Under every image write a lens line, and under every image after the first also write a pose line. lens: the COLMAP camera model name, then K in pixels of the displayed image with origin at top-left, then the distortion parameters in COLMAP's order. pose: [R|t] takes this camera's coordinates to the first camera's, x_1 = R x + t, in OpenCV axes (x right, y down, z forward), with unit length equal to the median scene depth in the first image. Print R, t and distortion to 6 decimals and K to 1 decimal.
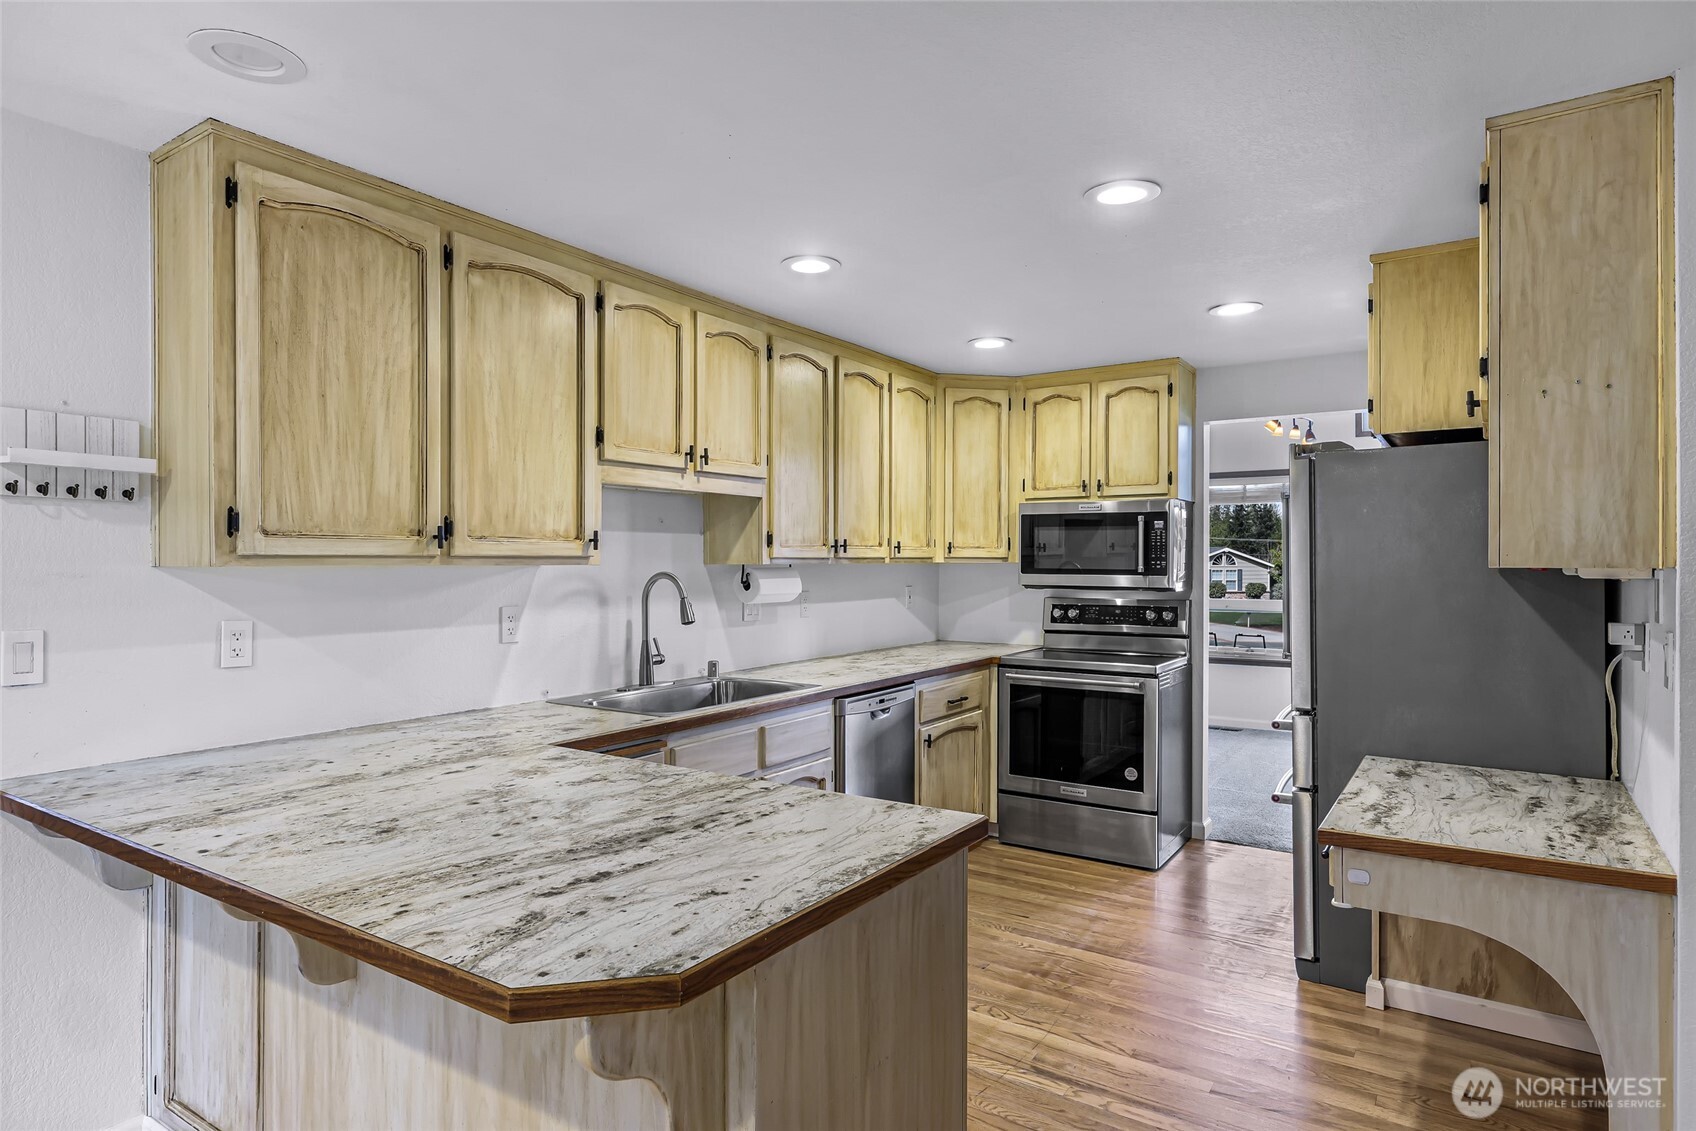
lens RADIAL K [[950.8, 0, 848.0], [0, 950.8, 565.5], [0, 0, 1]] dist [0.002286, 0.001900]
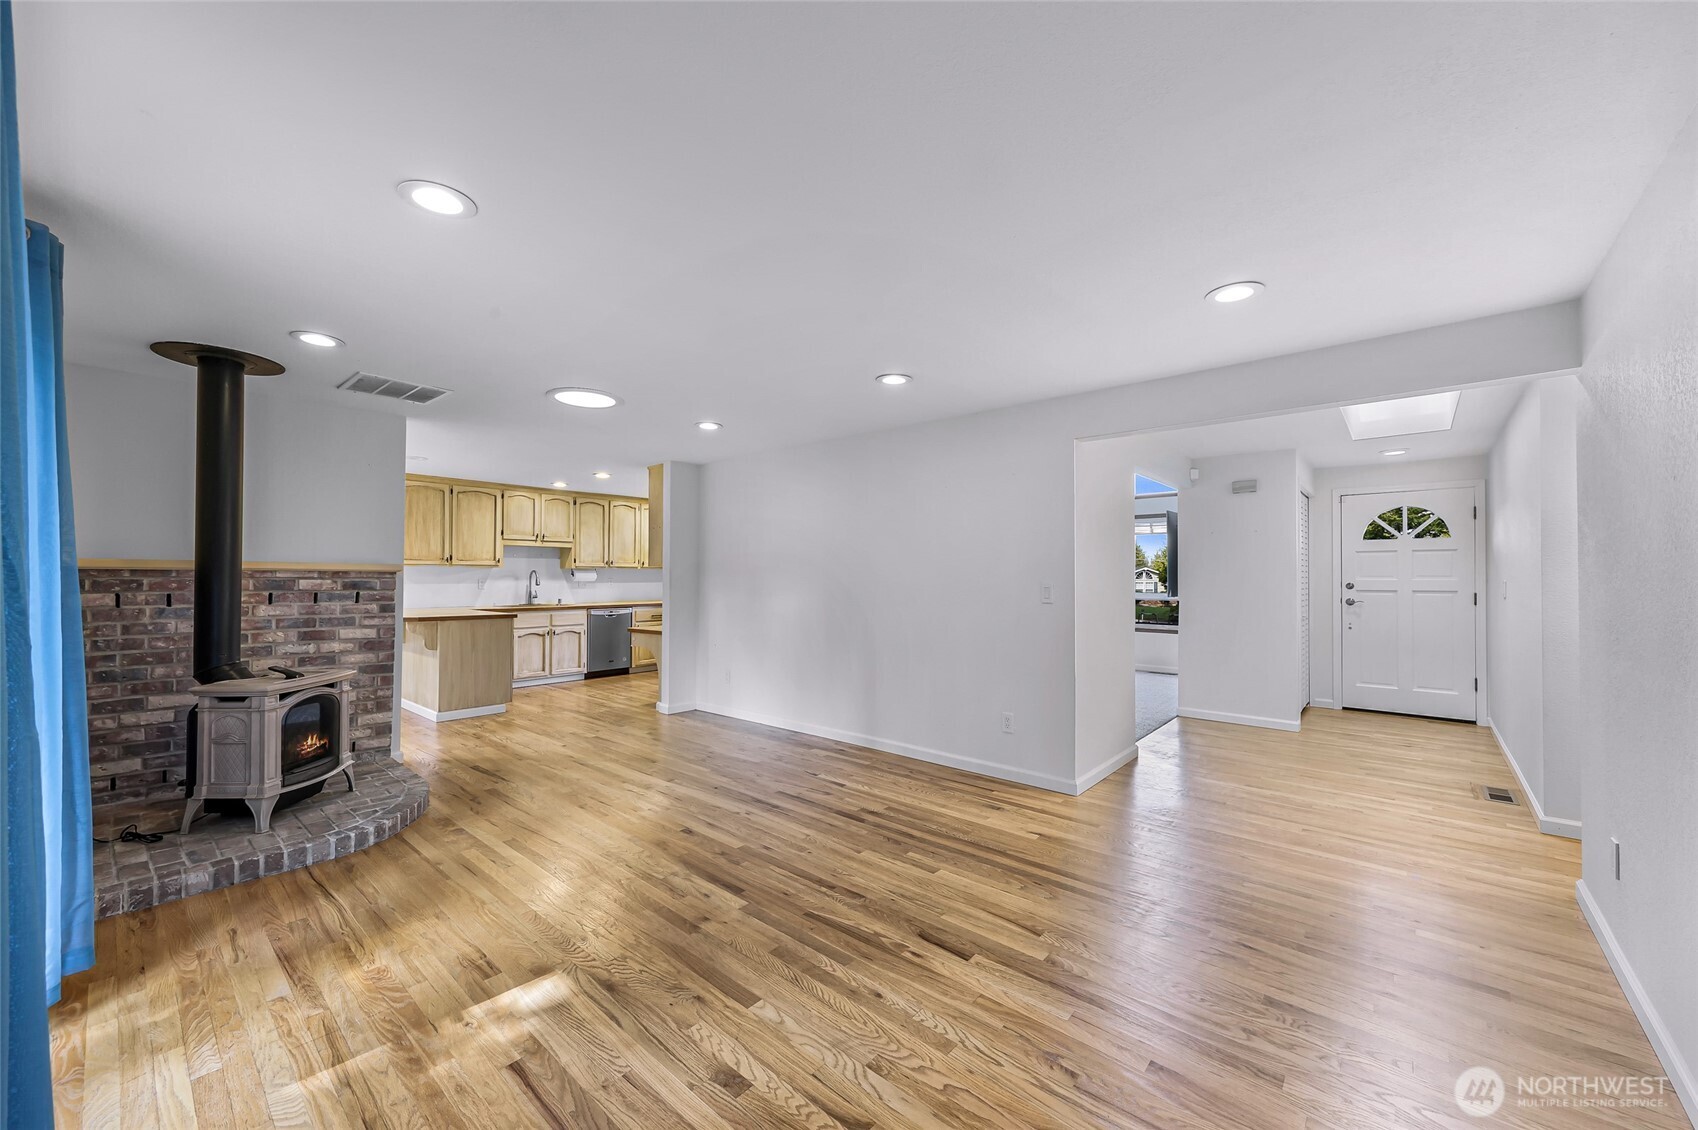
lens RADIAL K [[639.3, 0, 849.0], [0, 639.3, 565.0], [0, 0, 1]] dist [0.000071, -0.000001]
pose [[0.992629, 0.000682, -0.121191, 1.325598], [-0.003186, 0.999785, -0.020471, 0.034830], [0.121151, 0.020706, 0.992418, -1.247049]]
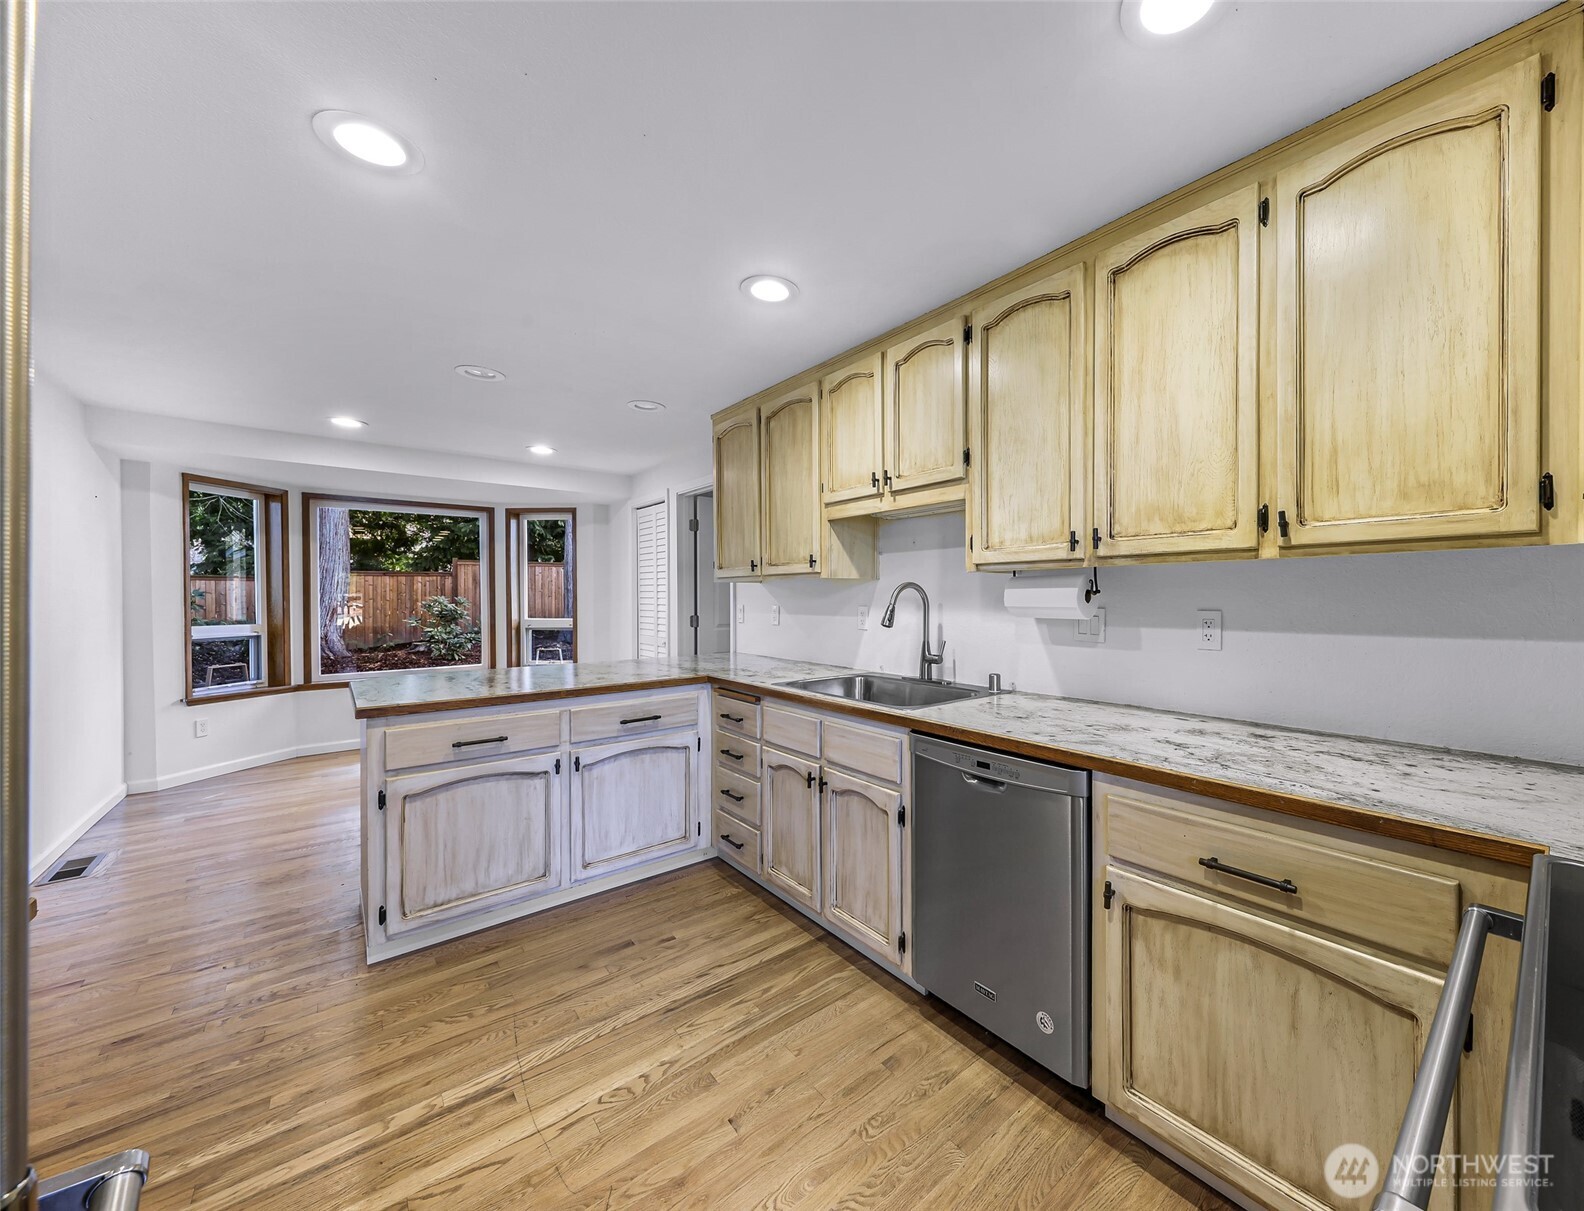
lens RADIAL K [[603.7, 0, 905.9], [0, 603.7, 602.6], [0, 0, 1]] dist [0.001703, 0.000000]
pose [[-0.228329, 0.009052, -0.973542, 0.581681], [-0.002661, 0.999947, 0.009922, 0.026867], [0.973580, 0.004857, -0.228293, 1.292297]]
